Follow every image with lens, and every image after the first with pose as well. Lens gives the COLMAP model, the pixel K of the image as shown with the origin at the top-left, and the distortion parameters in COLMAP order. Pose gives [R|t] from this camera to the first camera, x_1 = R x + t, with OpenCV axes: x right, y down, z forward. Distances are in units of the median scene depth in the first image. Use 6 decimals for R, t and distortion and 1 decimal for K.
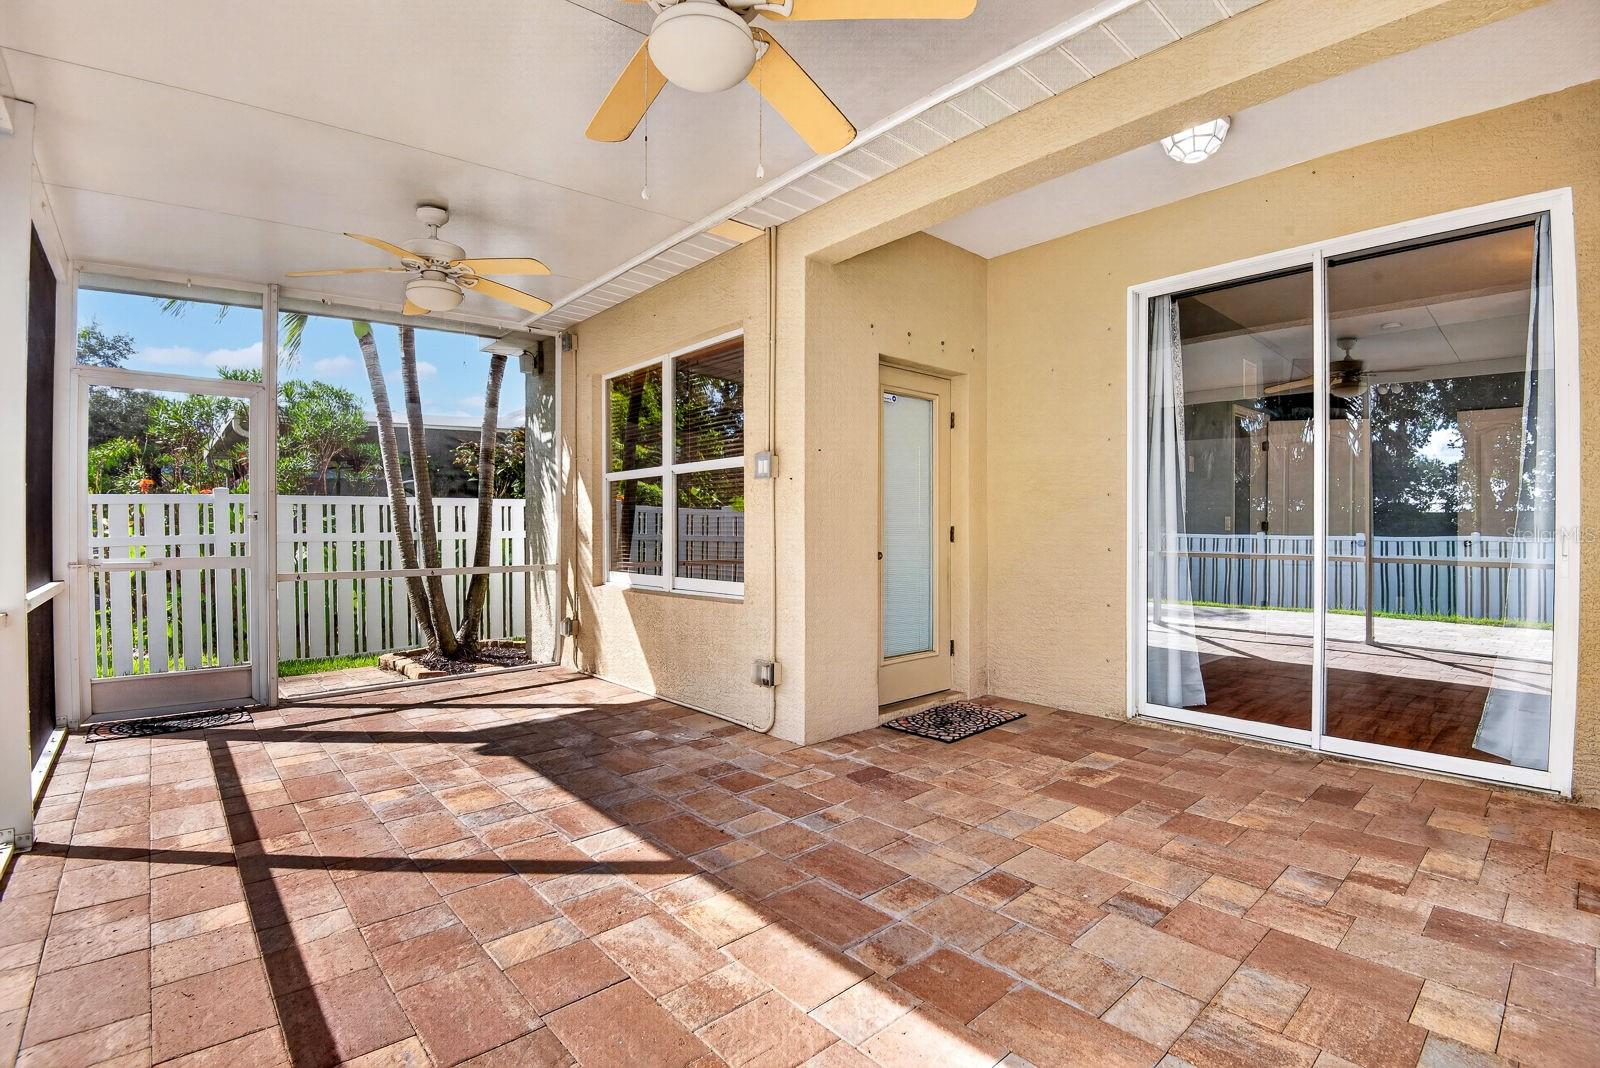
lens RADIAL K [[804.5, 0, 800.0], [0, 804.5, 534.0], [0, 0, 1]] dist [-0.002948, -0.027161]
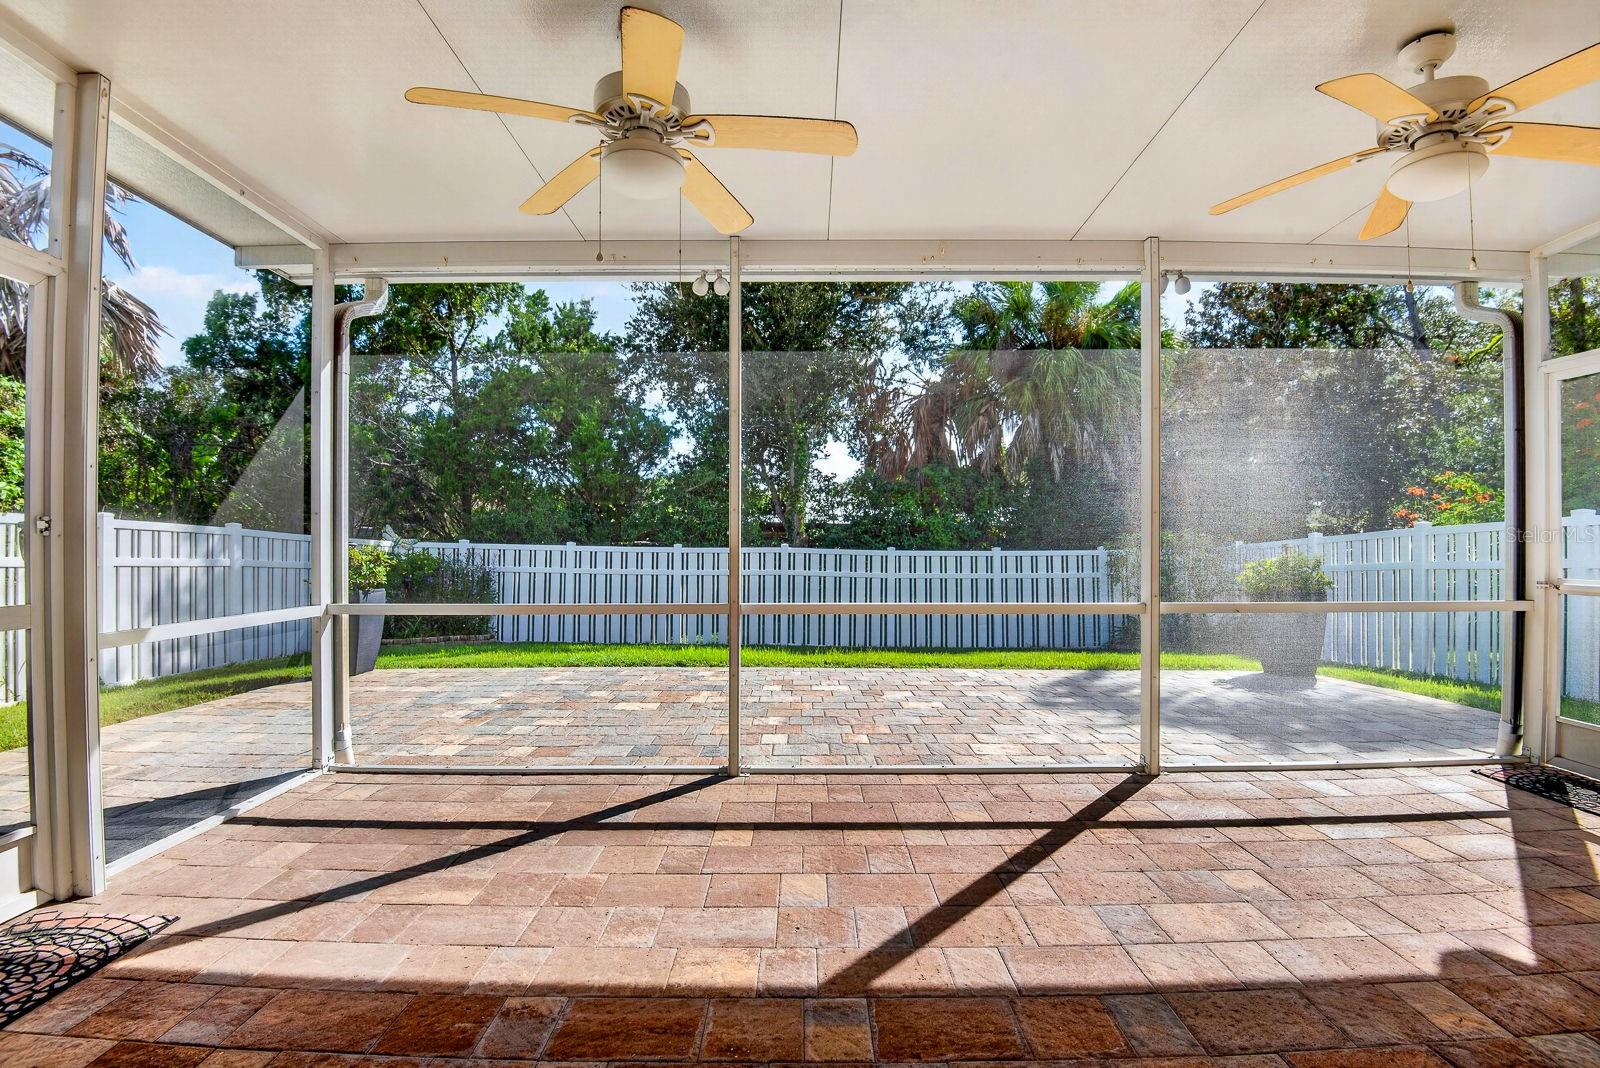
lens RADIAL K [[804.5, 0, 800.0], [0, 804.5, 534.0], [0, 0, 1]] dist [-0.002948, -0.027161]
pose [[-0.712681, -0.003483, -0.701479, 0.431025], [0.000692, 0.999984, -0.005667, -0.013782], [0.701488, -0.004524, -0.712667, 1.540836]]
